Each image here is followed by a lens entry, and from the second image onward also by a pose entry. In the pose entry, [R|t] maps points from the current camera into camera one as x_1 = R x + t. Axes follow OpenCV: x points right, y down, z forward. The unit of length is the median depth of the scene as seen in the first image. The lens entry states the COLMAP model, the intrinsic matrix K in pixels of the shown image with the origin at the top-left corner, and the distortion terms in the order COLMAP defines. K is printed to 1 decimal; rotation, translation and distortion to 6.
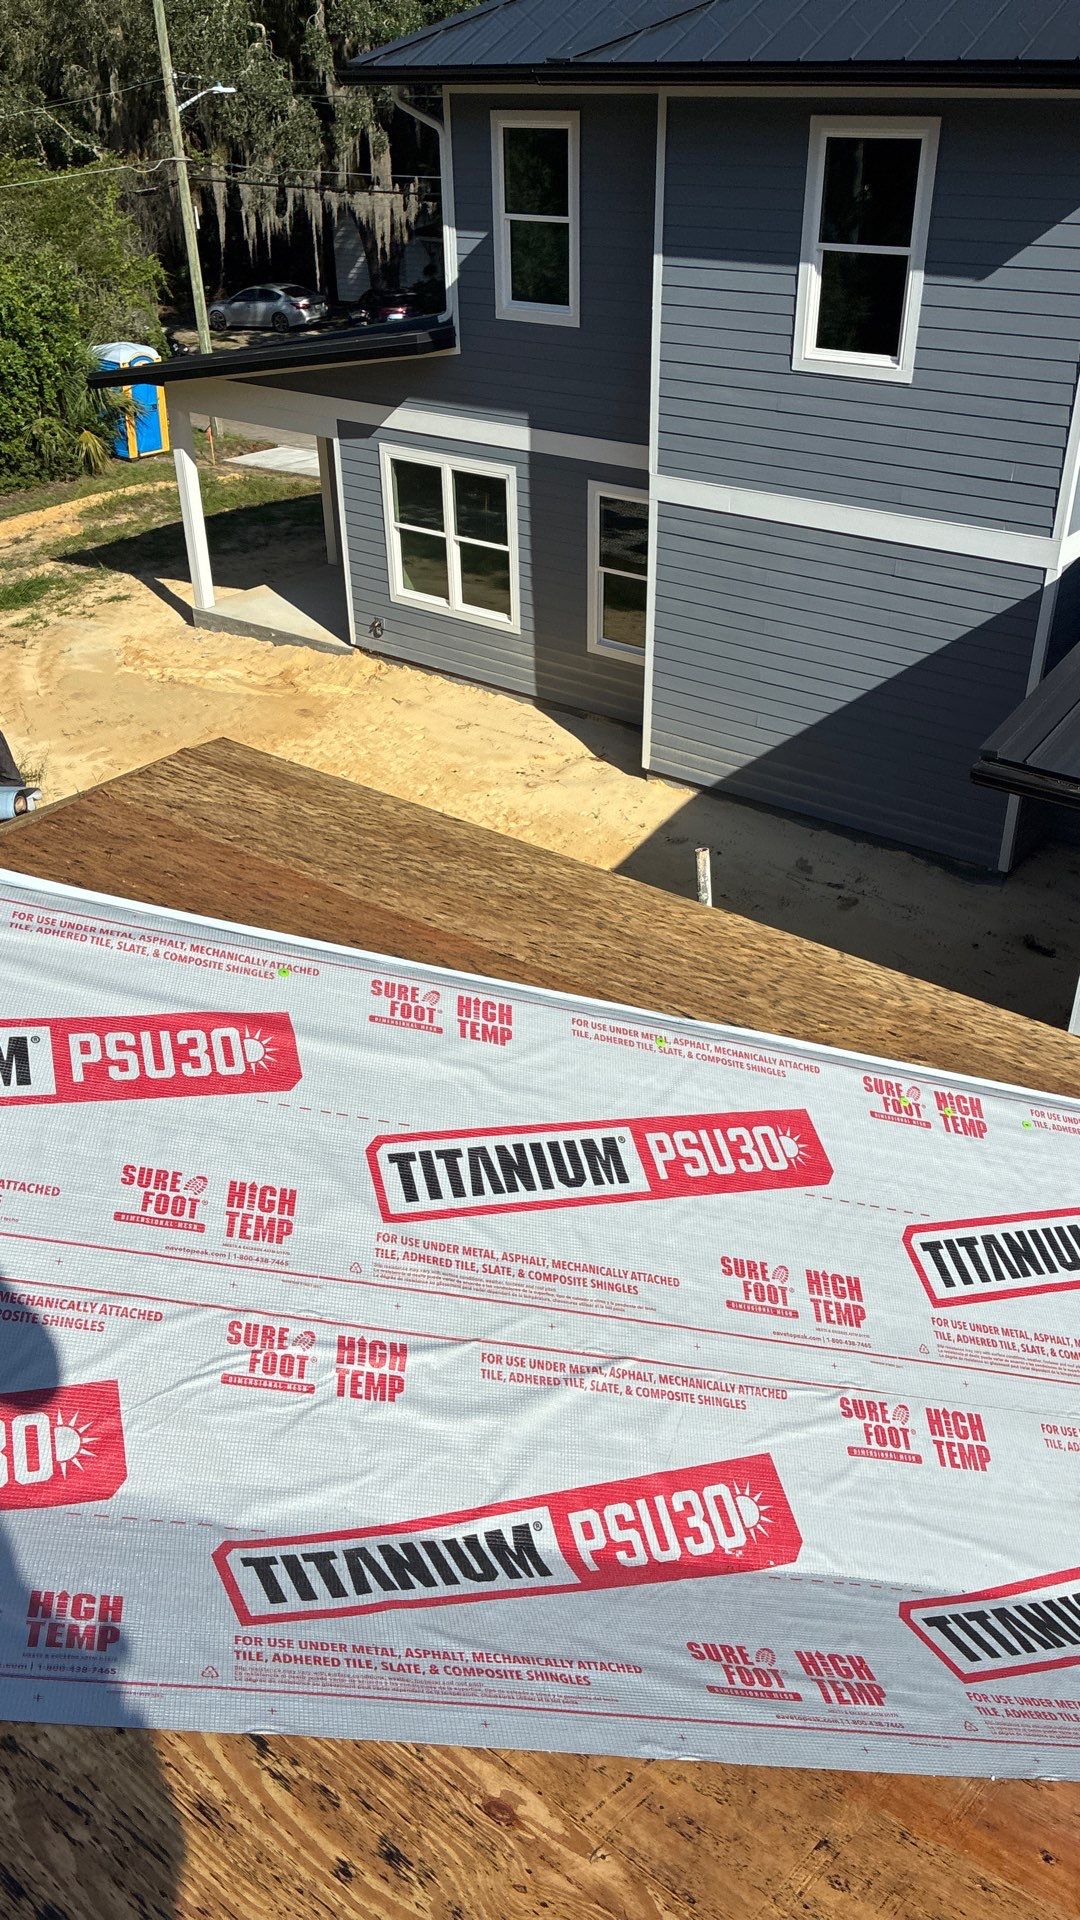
lens RADIAL K [[1430.7, 0, 570.8], [0, 1430.7, 956.2], [0, 0, 1]] dist [0.015682, 0.003751]
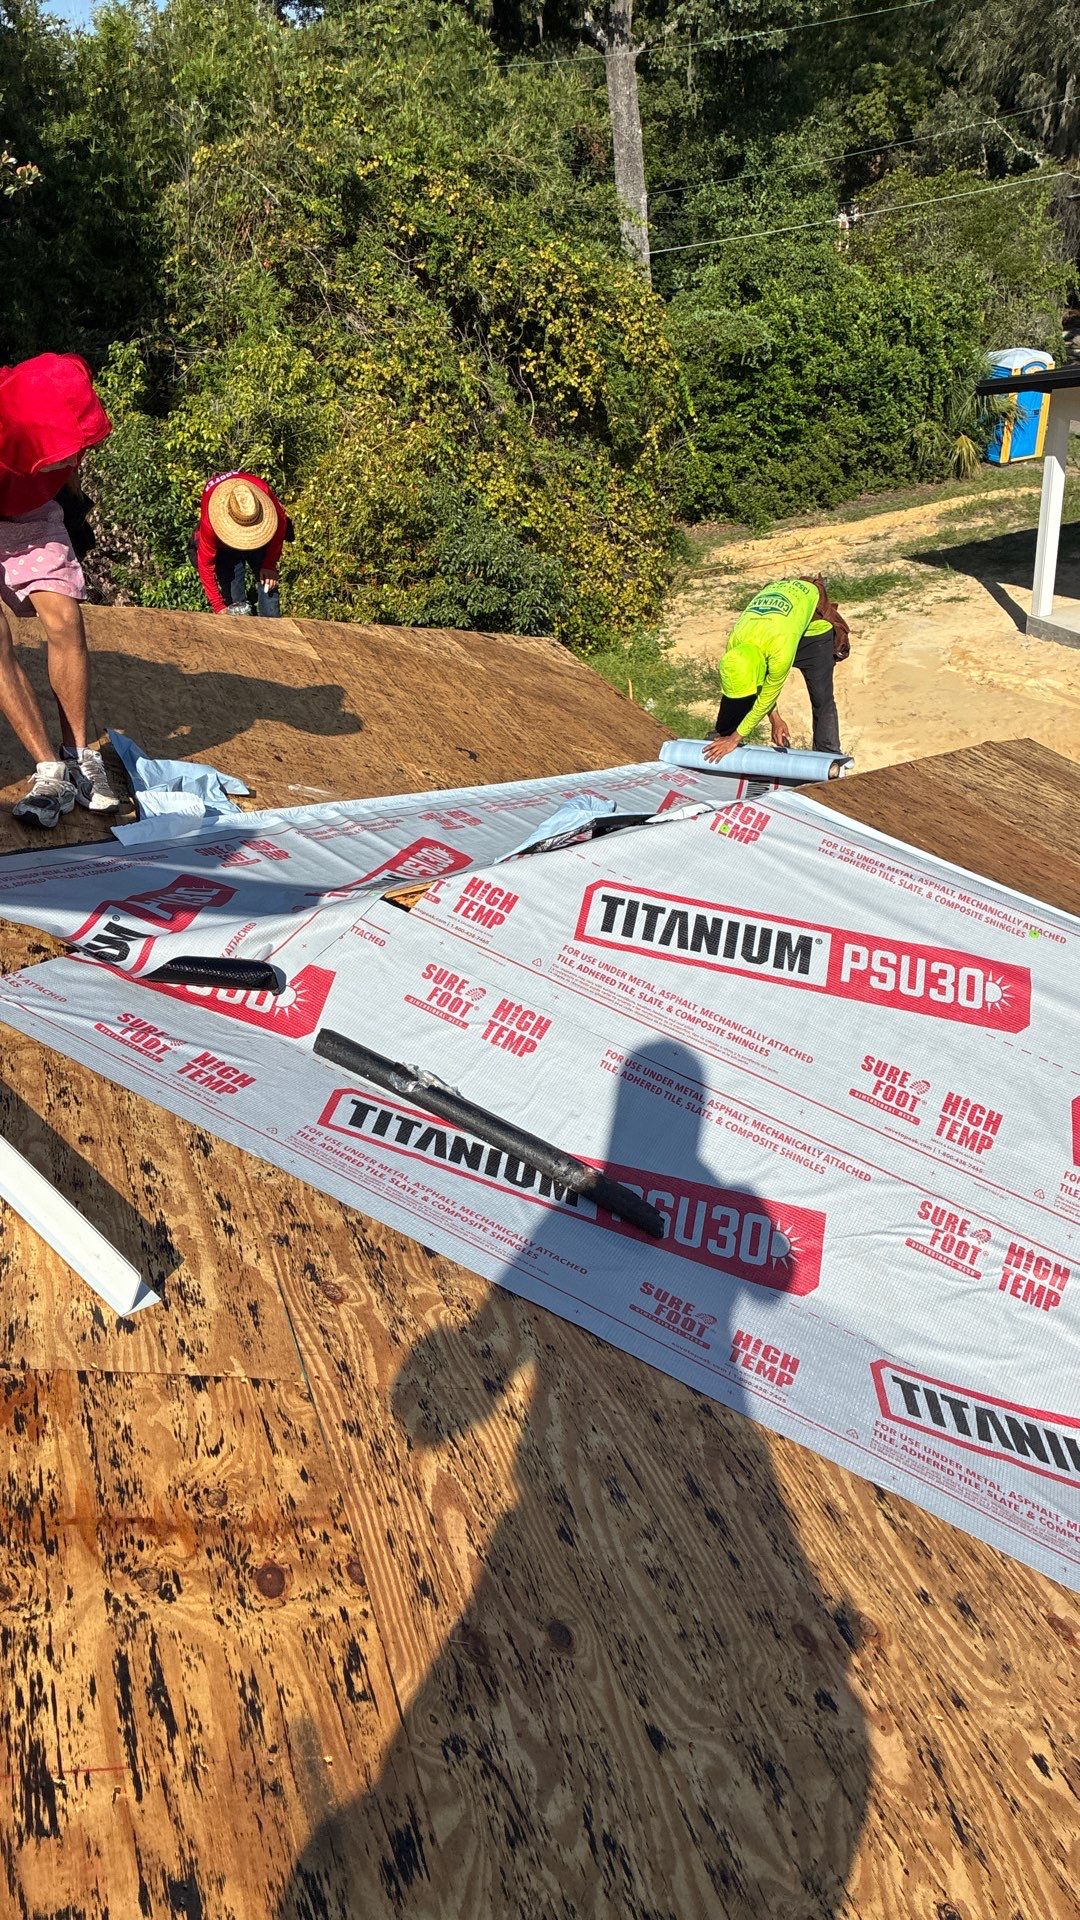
lens RADIAL K [[1430.7, 0, 570.8], [0, 1430.7, 956.2], [0, 0, 1]] dist [0.015682, 0.003751]
pose [[0.847726, 0.209089, -0.487486, 0.043932], [-0.210584, 0.976166, 0.052490, 0.047456], [0.486842, 0.058160, 0.871551, -0.161838]]
